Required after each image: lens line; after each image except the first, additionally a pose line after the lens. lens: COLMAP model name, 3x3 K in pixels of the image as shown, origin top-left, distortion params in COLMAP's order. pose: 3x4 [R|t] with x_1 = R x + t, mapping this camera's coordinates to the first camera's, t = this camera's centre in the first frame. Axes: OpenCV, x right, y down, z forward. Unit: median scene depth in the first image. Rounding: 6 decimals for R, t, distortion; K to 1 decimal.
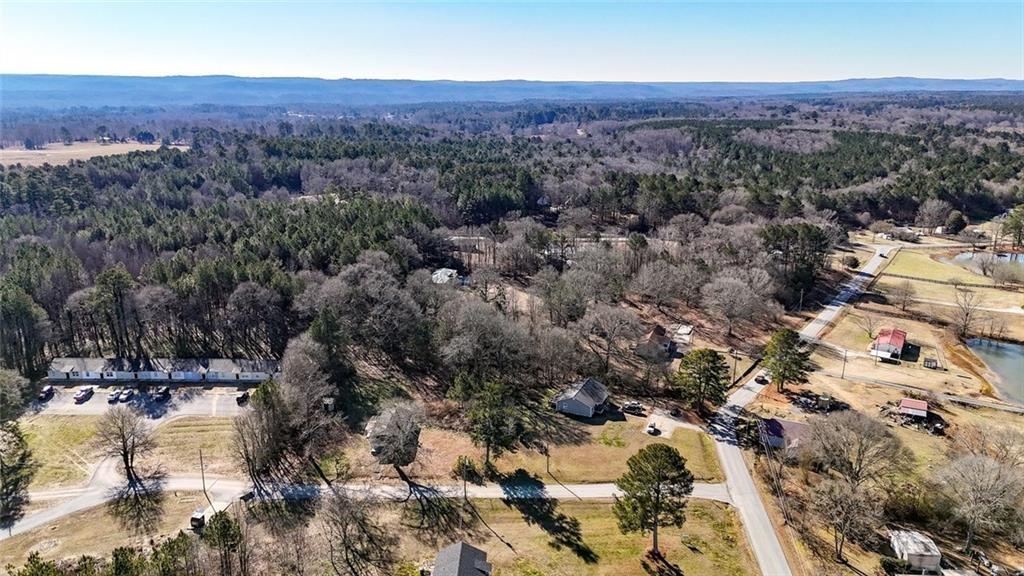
lens RADIAL K [[741.9, 0, 495.2], [0, 741.9, 287.1], [0, 0, 1]] dist [0.044460, -0.007614]
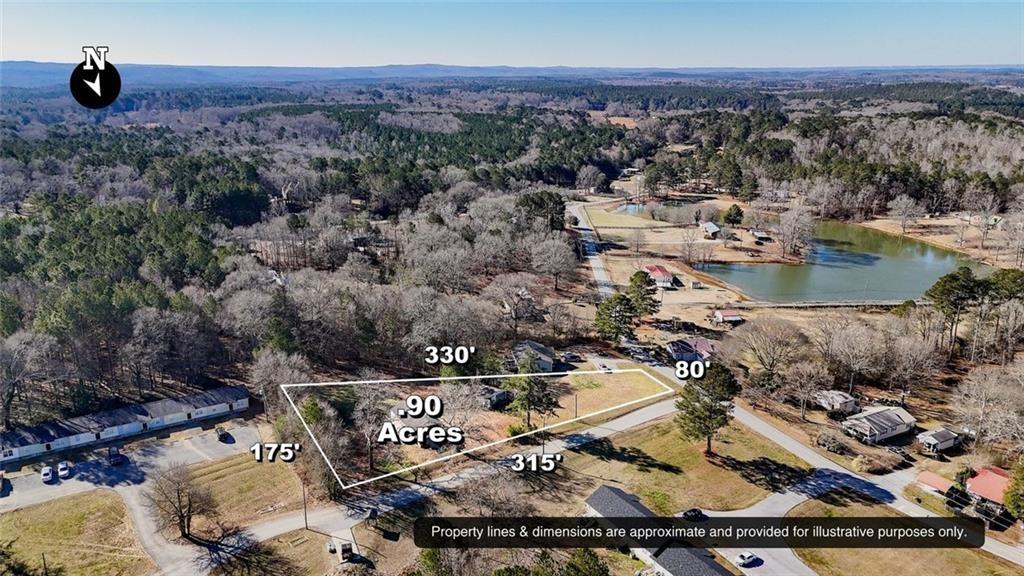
lens RADIAL K [[741.9, 0, 495.2], [0, 741.9, 287.1], [0, 0, 1]] dist [0.044460, -0.007614]
pose [[0.846785, -0.152550, 0.509592, -0.592998], [0.142905, 0.988017, 0.058306, -0.034022], [-0.512380, 0.023450, 0.858438, 0.097076]]
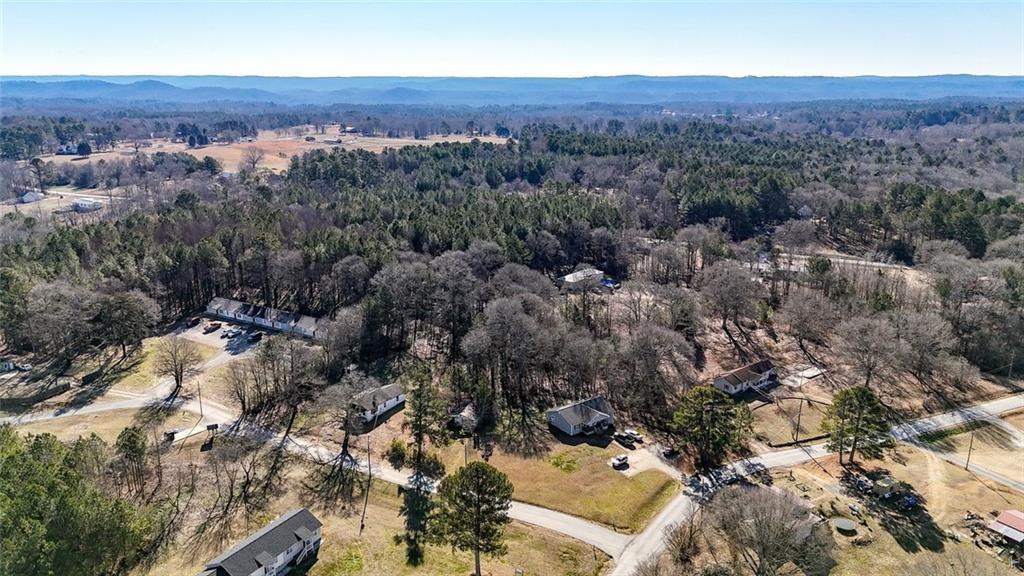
lens RADIAL K [[741.9, 0, 495.2], [0, 741.9, 287.1], [0, 0, 1]] dist [0.044460, -0.007614]
pose [[0.868651, 0.128626, -0.478436, 0.555783], [-0.127751, 0.991205, 0.034537, -0.034712], [0.478670, 0.031120, 0.877443, 0.156917]]
